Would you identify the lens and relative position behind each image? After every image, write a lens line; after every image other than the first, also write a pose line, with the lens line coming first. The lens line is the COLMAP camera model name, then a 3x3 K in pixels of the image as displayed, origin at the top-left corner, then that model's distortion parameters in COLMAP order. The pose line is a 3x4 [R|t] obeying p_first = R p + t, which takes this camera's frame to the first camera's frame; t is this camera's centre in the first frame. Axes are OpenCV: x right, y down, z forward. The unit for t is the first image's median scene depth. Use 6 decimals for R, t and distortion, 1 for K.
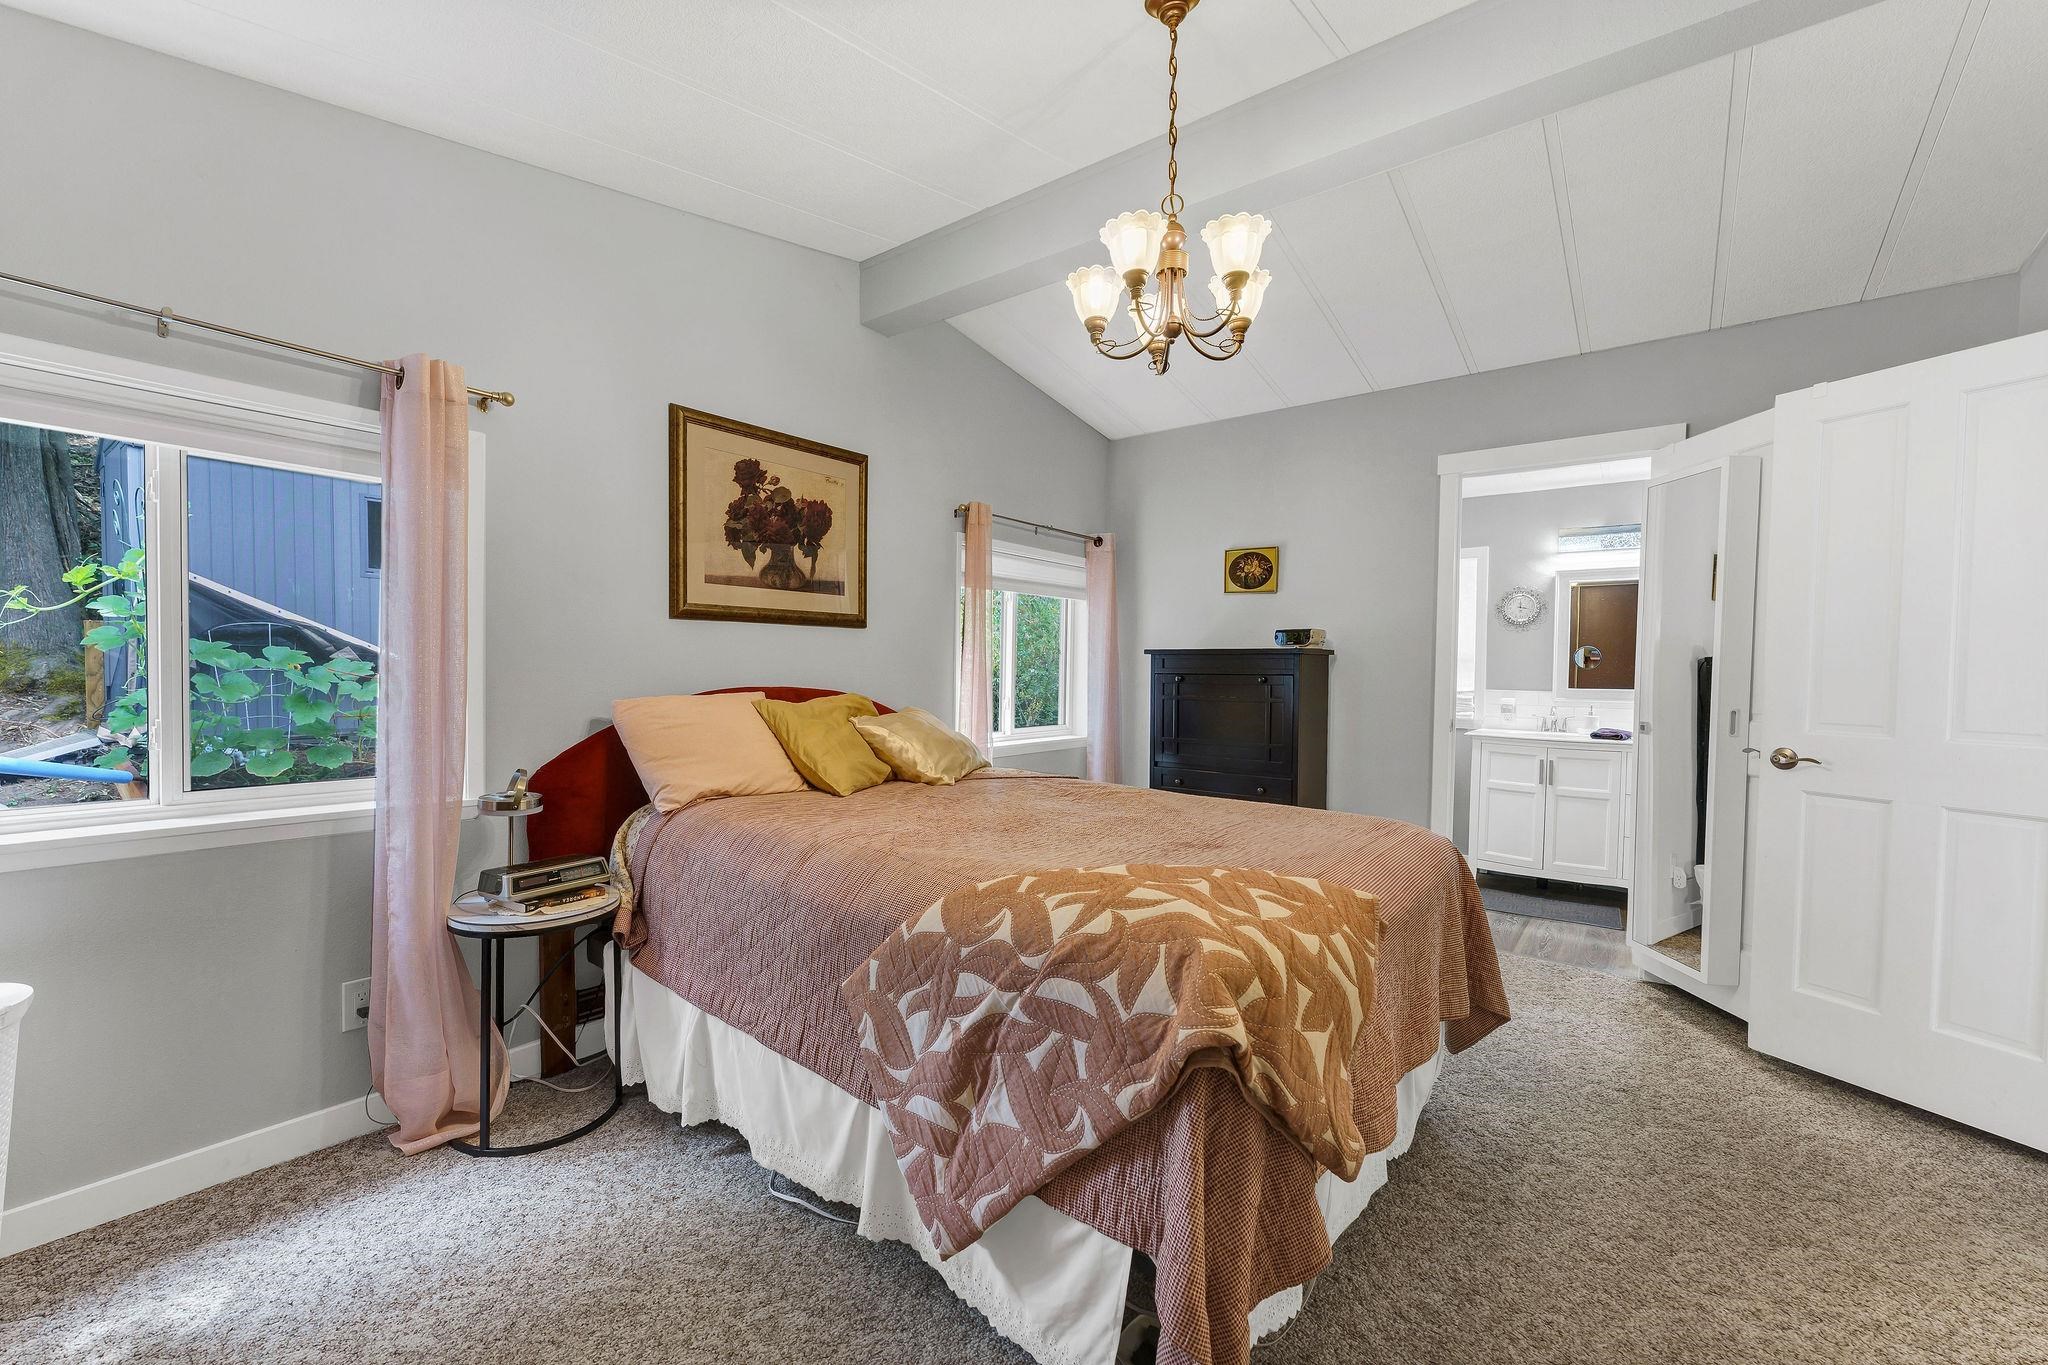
lens RADIAL K [[844.1, 0, 1019.6], [0, 844.1, 684.0], [0, 0, 1]] dist [-0.002123, 0.000402]
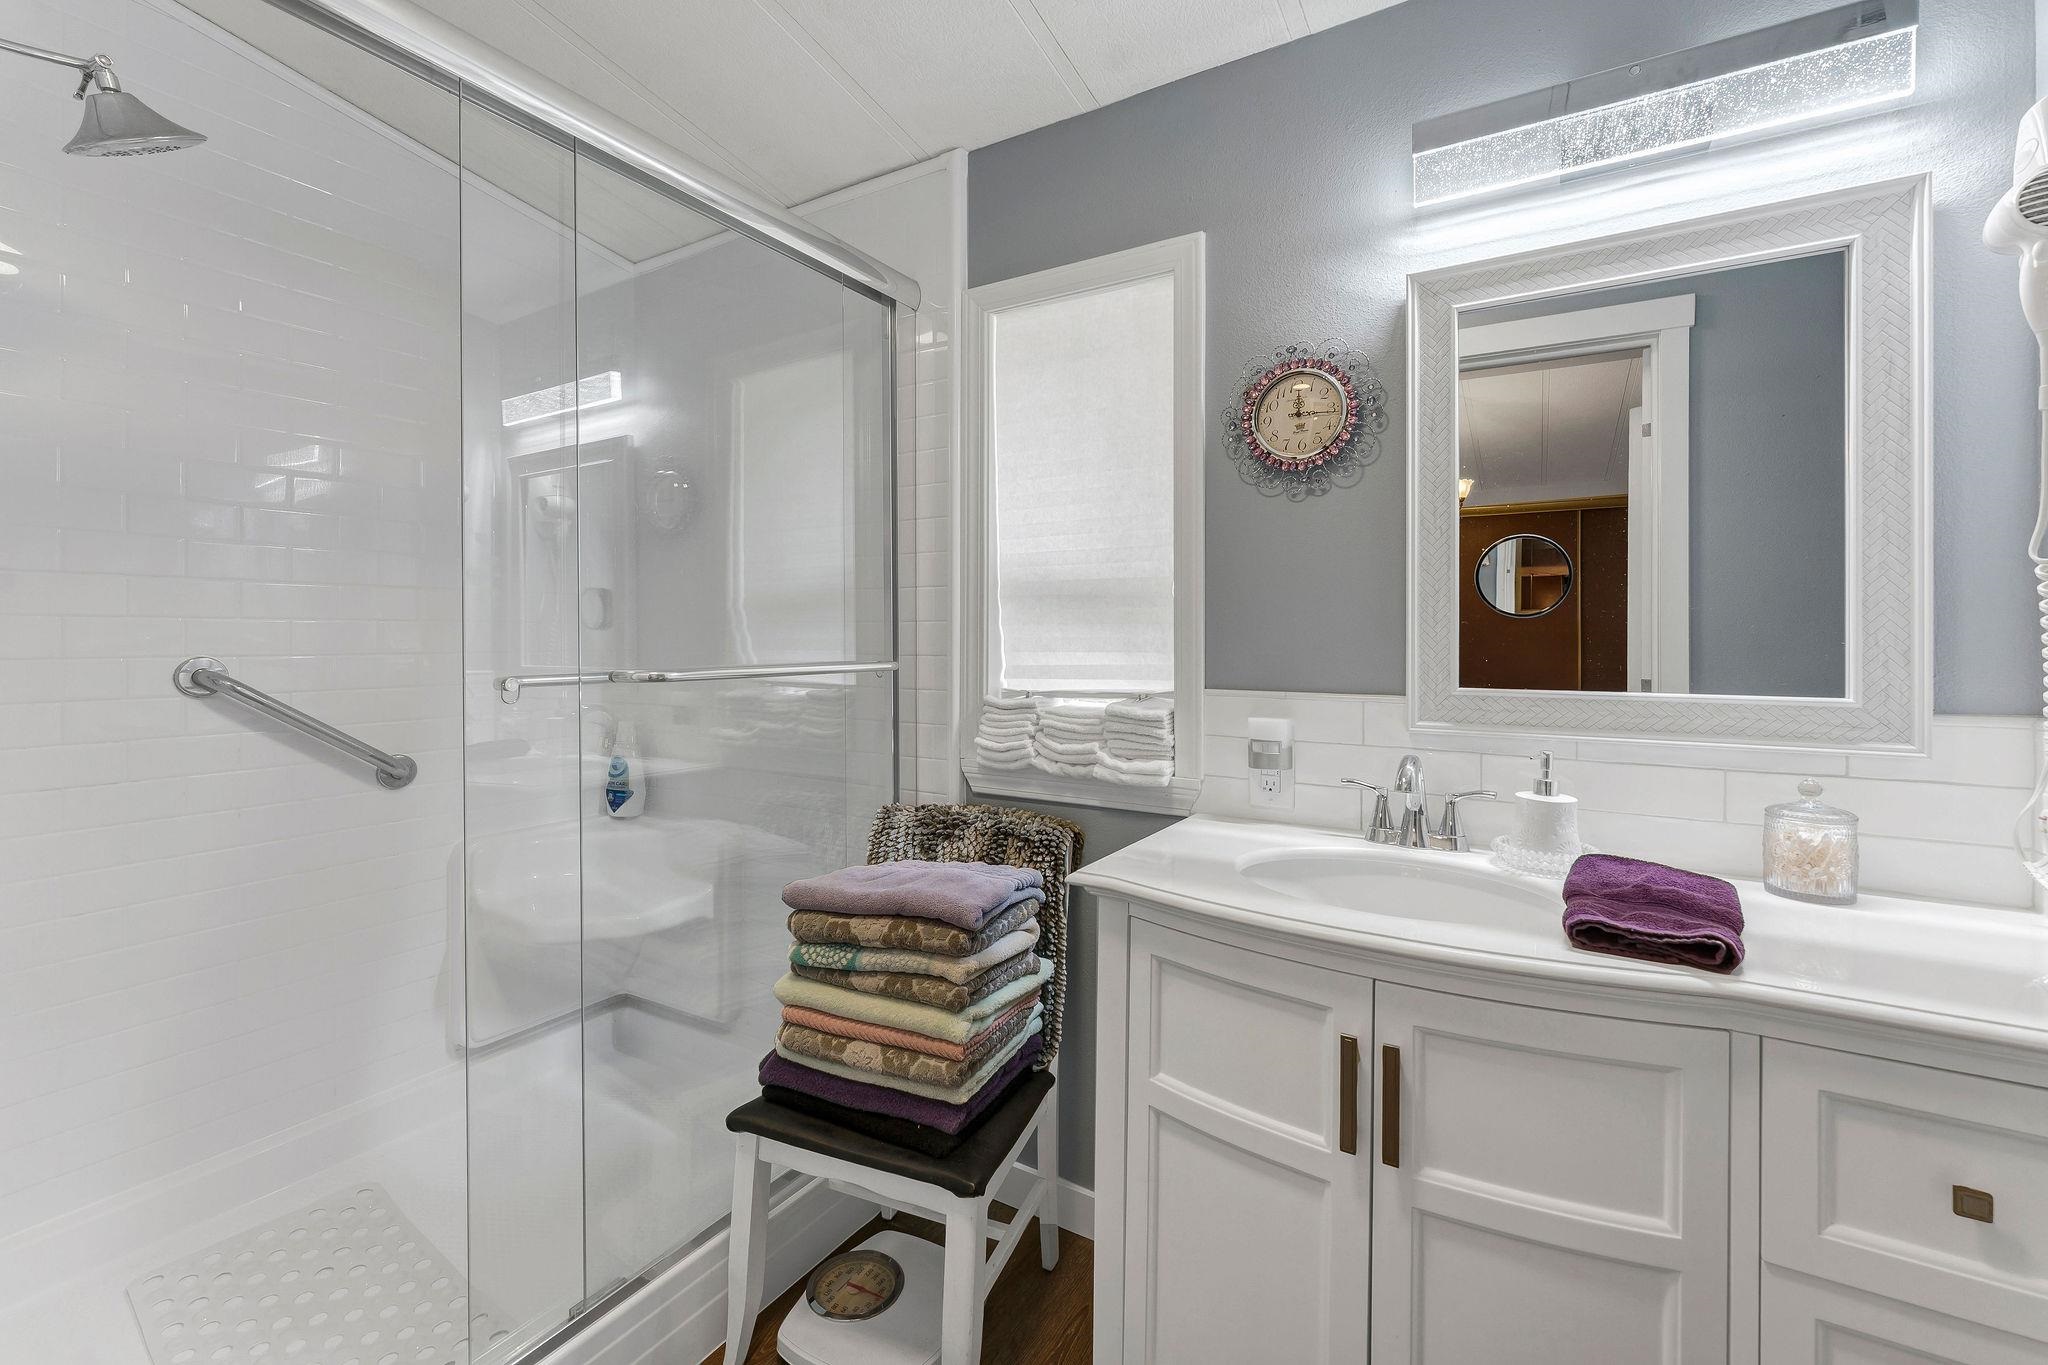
lens RADIAL K [[844.1, 0, 1001.2], [0, 844.1, 639.9], [0, 0, 1]] dist [-0.002123, 0.000402]
pose [[0.996740, -0.004749, 0.080546, 0.470850], [0.006902, 0.999626, -0.026478, -0.004385], [-0.080390, 0.026948, 0.996399, 0.724428]]
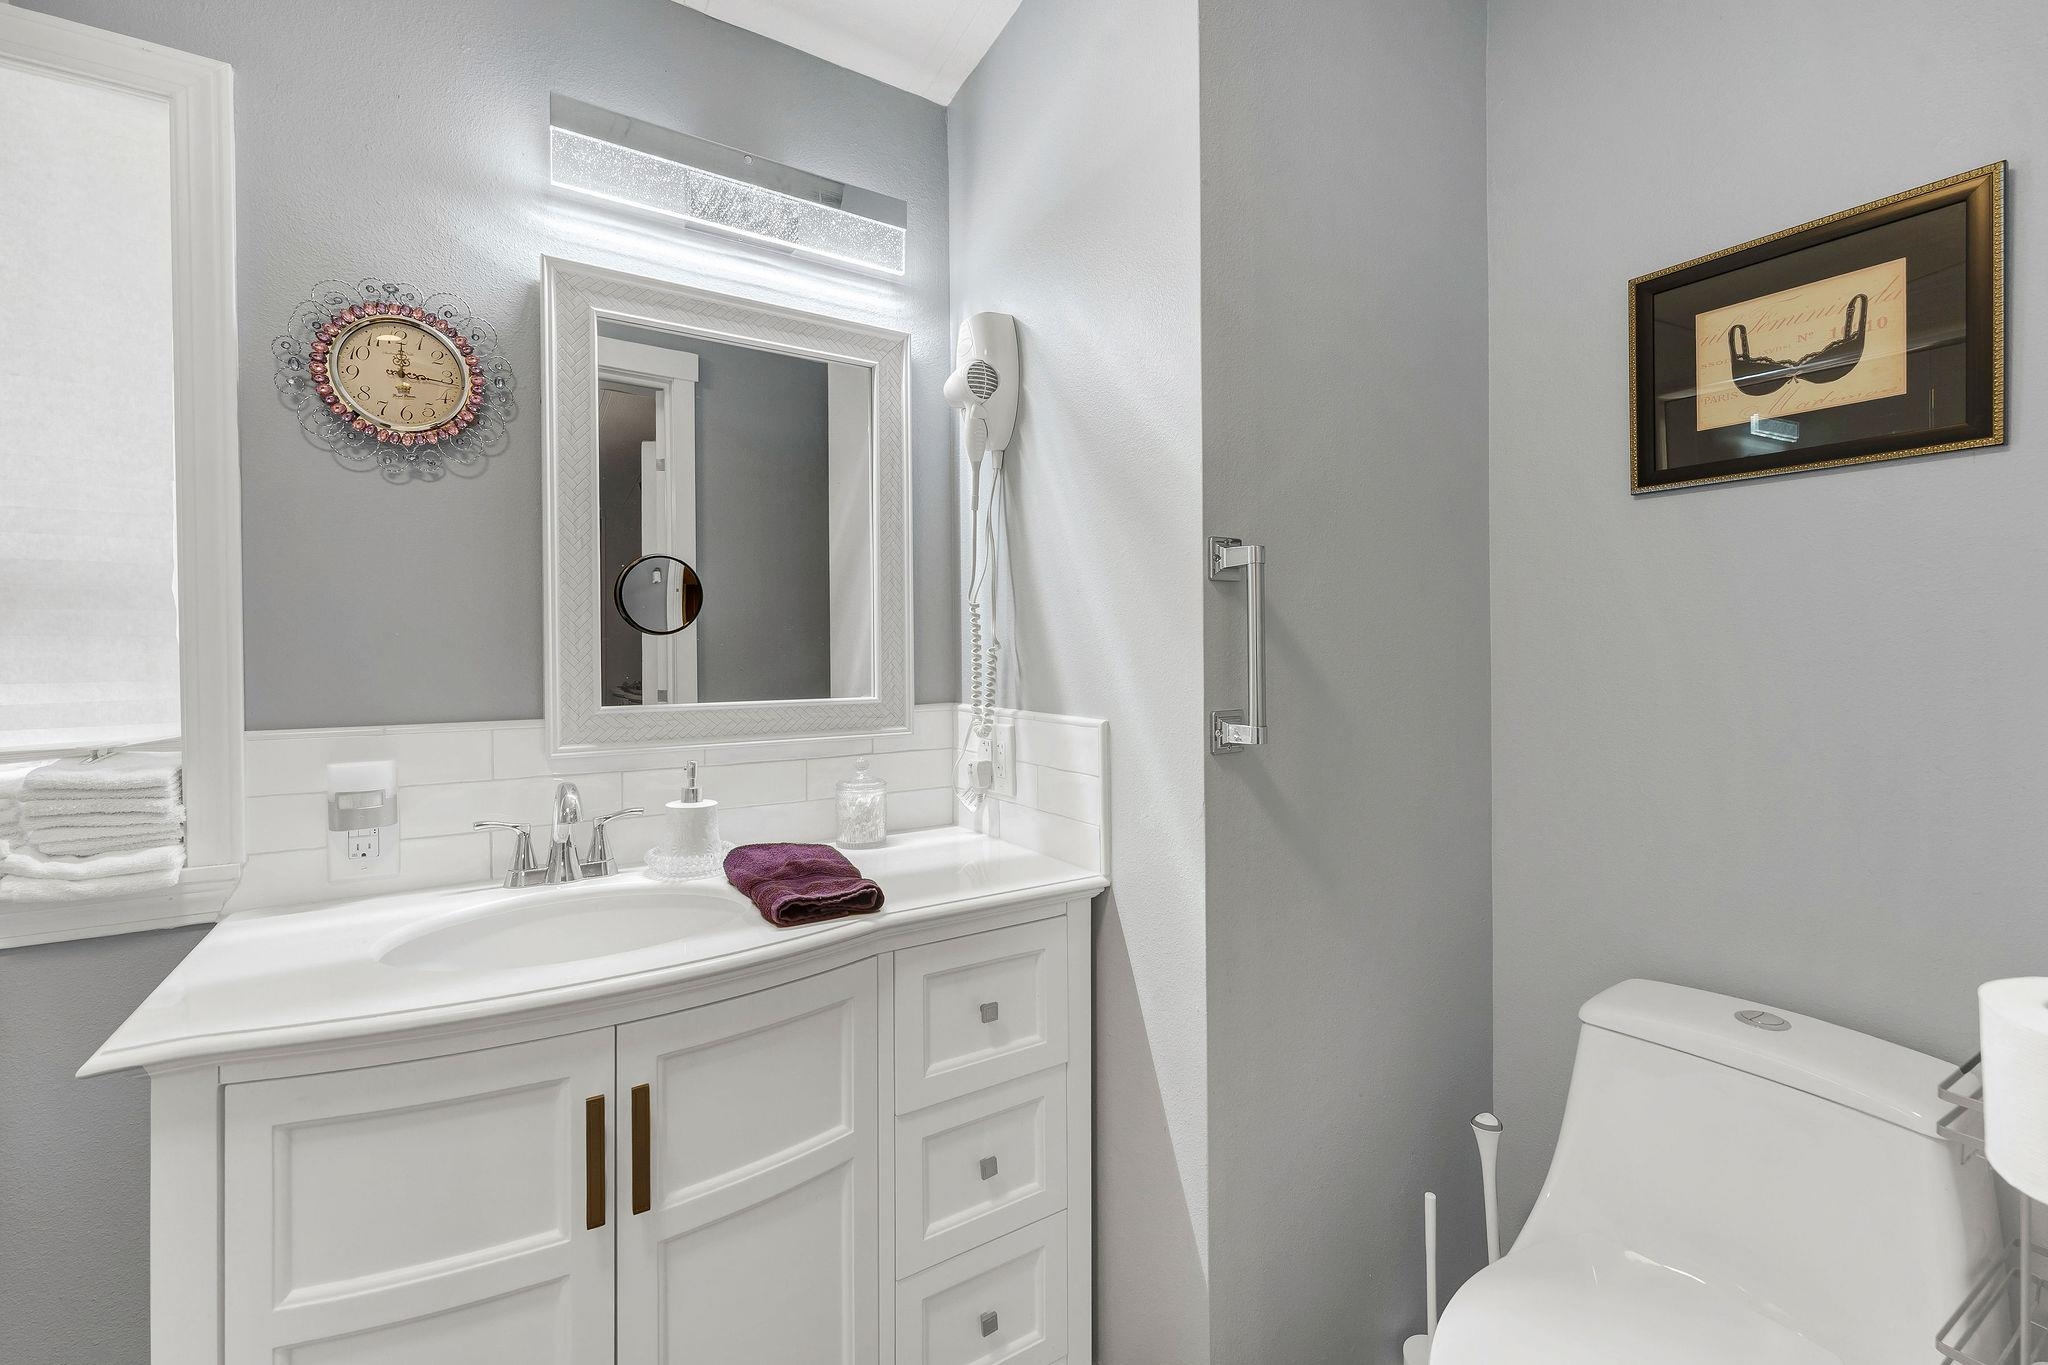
lens RADIAL K [[899.3, 0, 1029.8], [0, 899.3, 660.9], [0, 0, 1]] dist [-0.000967, -0.001546]
pose [[0.345934, -0.017793, 0.938090, 0.424061], [0.035266, 0.999360, 0.005951, -0.006329], [-0.937596, 0.031024, 0.346340, 0.761572]]
